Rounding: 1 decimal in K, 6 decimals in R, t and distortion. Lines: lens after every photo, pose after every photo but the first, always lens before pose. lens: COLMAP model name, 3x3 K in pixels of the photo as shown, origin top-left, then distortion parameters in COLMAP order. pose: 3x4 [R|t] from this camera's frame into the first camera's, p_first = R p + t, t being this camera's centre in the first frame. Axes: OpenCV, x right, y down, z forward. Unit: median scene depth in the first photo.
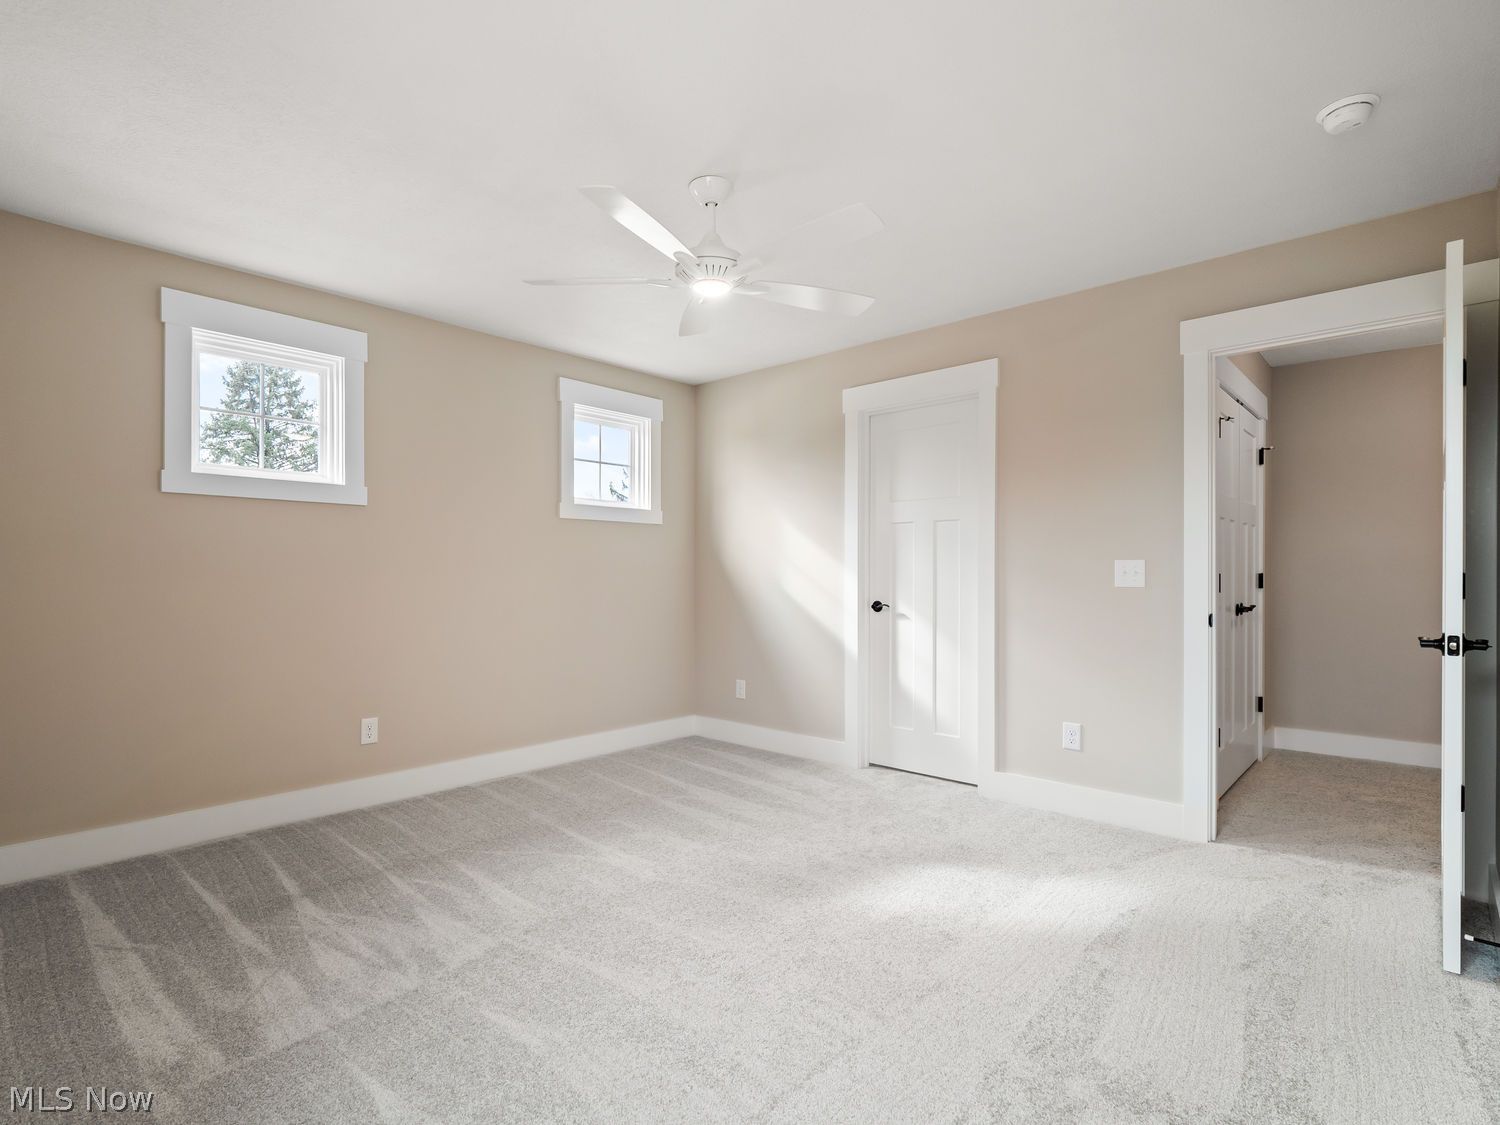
lens RADIAL K [[703.3, 0, 747.8], [0, 703.3, 577.2], [0, 0, 1]] dist [-0.000315, -0.000060]
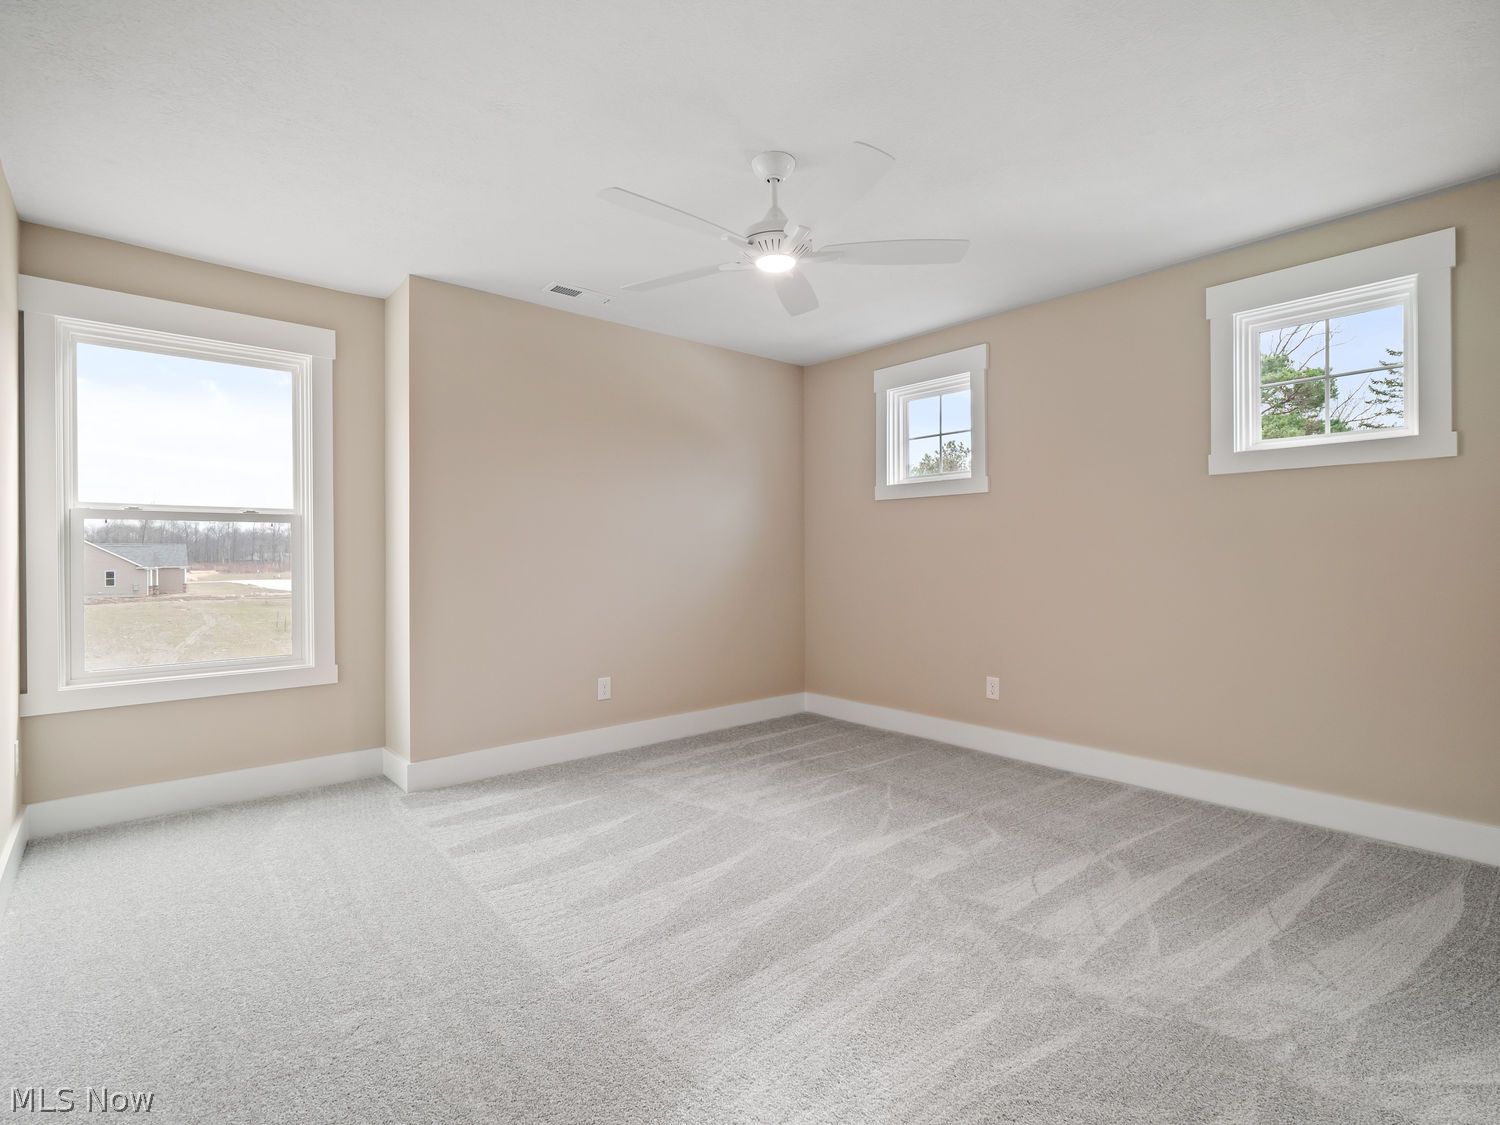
lens RADIAL K [[724.8, 0, 752.8], [0, 724.8, 548.6], [0, 0, 1]] dist [0.012943, -0.000241]
pose [[-0.064301, -0.006143, -0.997912, 0.749085], [0.005609, 0.999963, -0.006517, -0.003637], [0.997915, -0.006016, -0.064264, 0.770696]]
